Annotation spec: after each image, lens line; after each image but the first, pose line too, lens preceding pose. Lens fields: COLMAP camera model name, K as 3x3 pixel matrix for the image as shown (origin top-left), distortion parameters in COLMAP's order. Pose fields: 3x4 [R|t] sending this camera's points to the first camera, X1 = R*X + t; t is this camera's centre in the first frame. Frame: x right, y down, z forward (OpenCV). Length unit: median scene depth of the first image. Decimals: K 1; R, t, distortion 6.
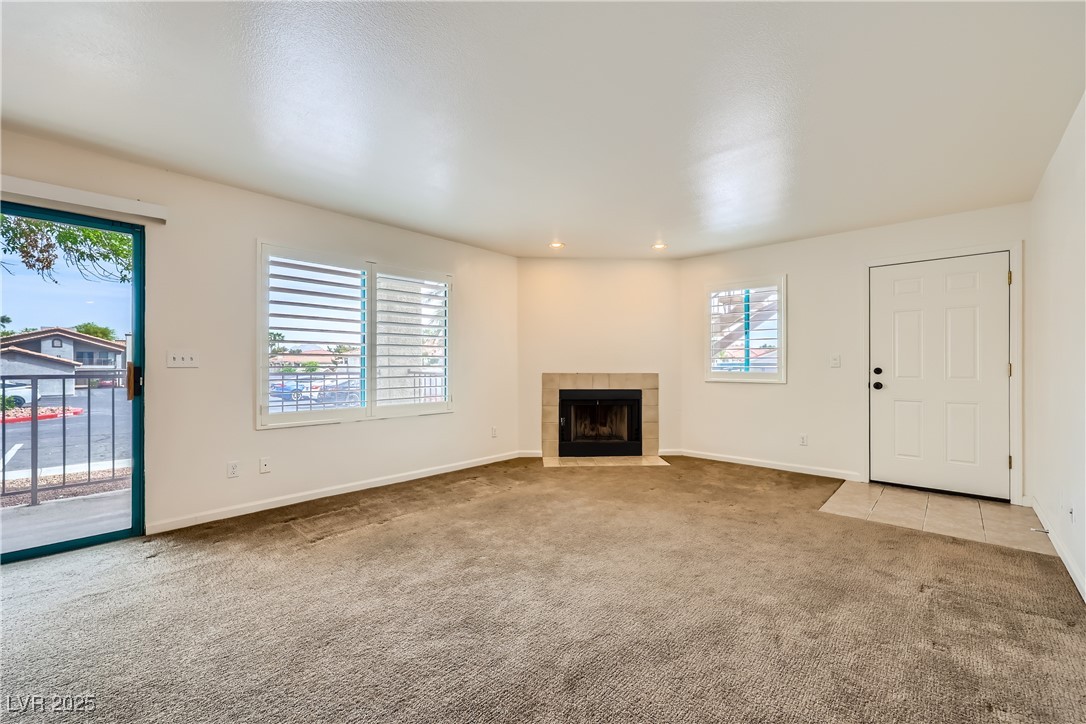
lens RADIAL K [[441.1, 0, 547.0], [0, 441.1, 362.8], [0, 0, 1]] dist [0.000527, 0.000093]
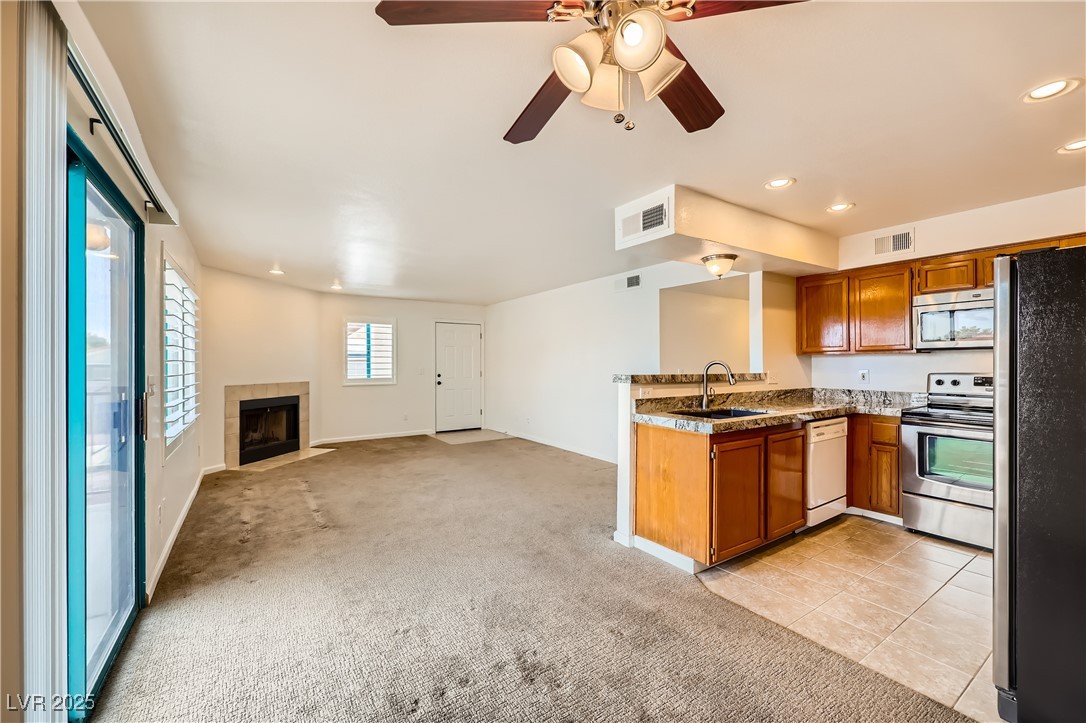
lens RADIAL K [[441.1, 0, 547.0], [0, 441.1, 362.3], [0, 0, 1]] dist [0.000527, 0.000093]
pose [[0.232580, 0.001958, 0.972575, -0.865721], [-0.000309, 0.999998, -0.001939, -0.030386], [-0.972577, 0.000151, 0.232580, 0.057961]]
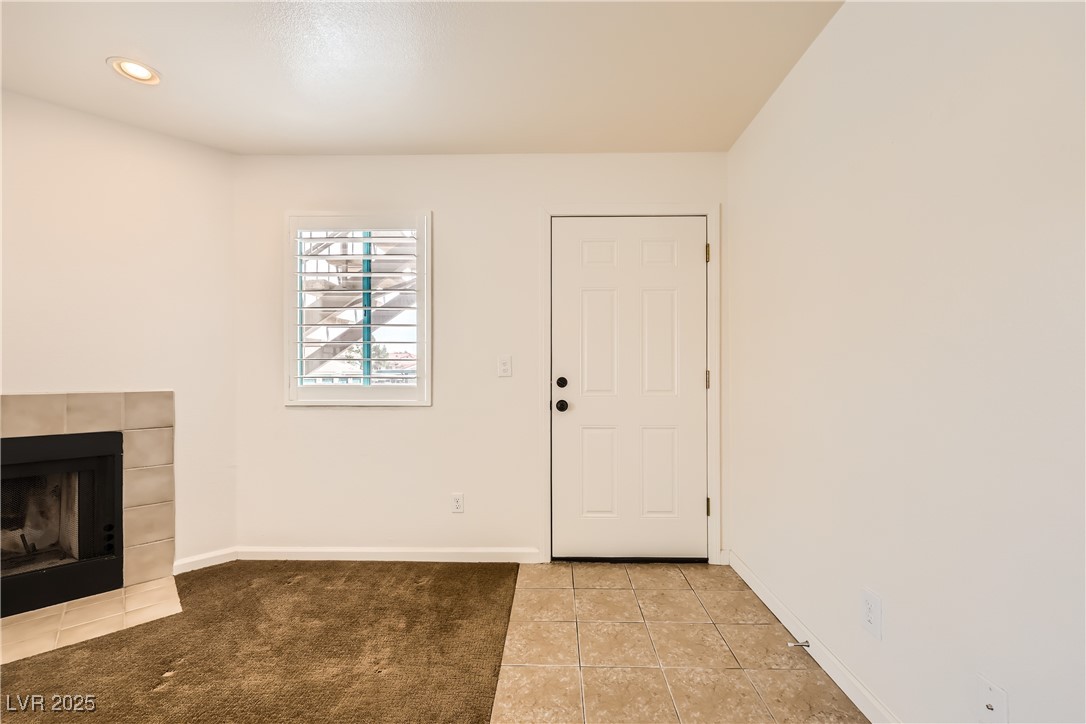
lens RADIAL K [[448.0, 0, 543.2], [0, 448.0, 370.3], [0, 0, 1]] dist [0.000624, -0.000010]
pose [[0.755035, 0.001126, 0.655683, 0.254294], [-0.002038, 0.999998, 0.000630, 0.000893], [-0.655681, -0.001812, 0.755036, 0.438082]]
